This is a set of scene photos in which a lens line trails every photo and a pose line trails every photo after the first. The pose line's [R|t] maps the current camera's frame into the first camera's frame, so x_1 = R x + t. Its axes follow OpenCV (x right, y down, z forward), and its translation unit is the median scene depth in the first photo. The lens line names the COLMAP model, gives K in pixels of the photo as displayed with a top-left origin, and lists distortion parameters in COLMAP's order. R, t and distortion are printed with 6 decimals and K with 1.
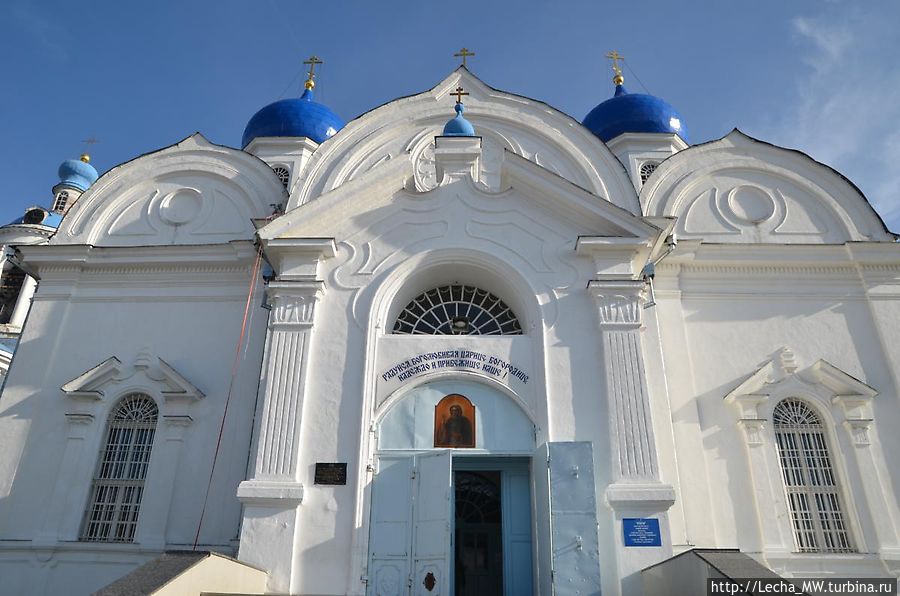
lens RADIAL K [[660.9, 0, 450.8], [0, 660.9, 317.1], [0, 0, 1]] dist [-0.125754, 0.106779]
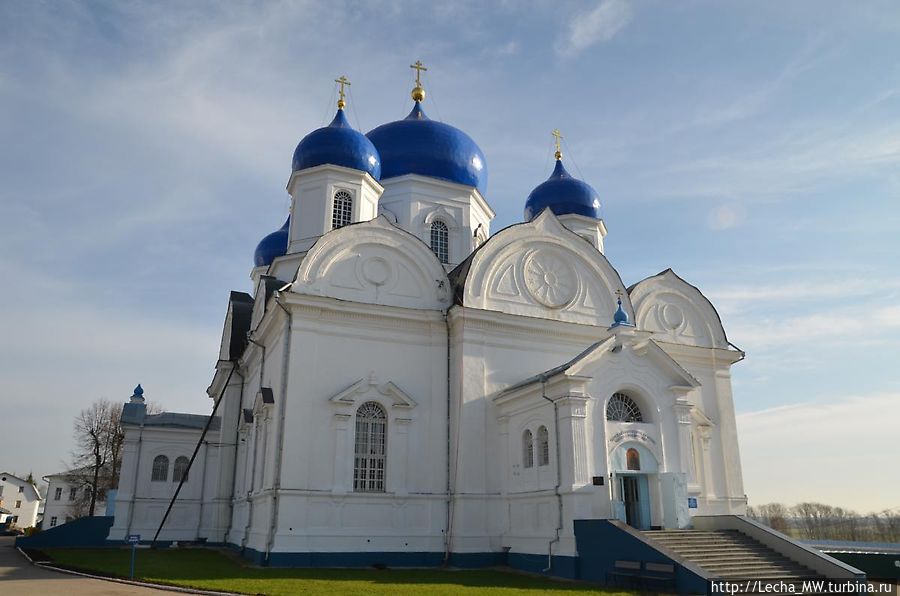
lens RADIAL K [[660.9, 0, 450.8], [0, 660.9, 317.1], [0, 0, 1]] dist [-0.125754, 0.106779]
pose [[0.908206, 0.113694, 0.402785, -1.068018], [-0.178316, 0.975791, 0.126633, -0.358021], [-0.378636, -0.186832, 0.906492, -0.575686]]
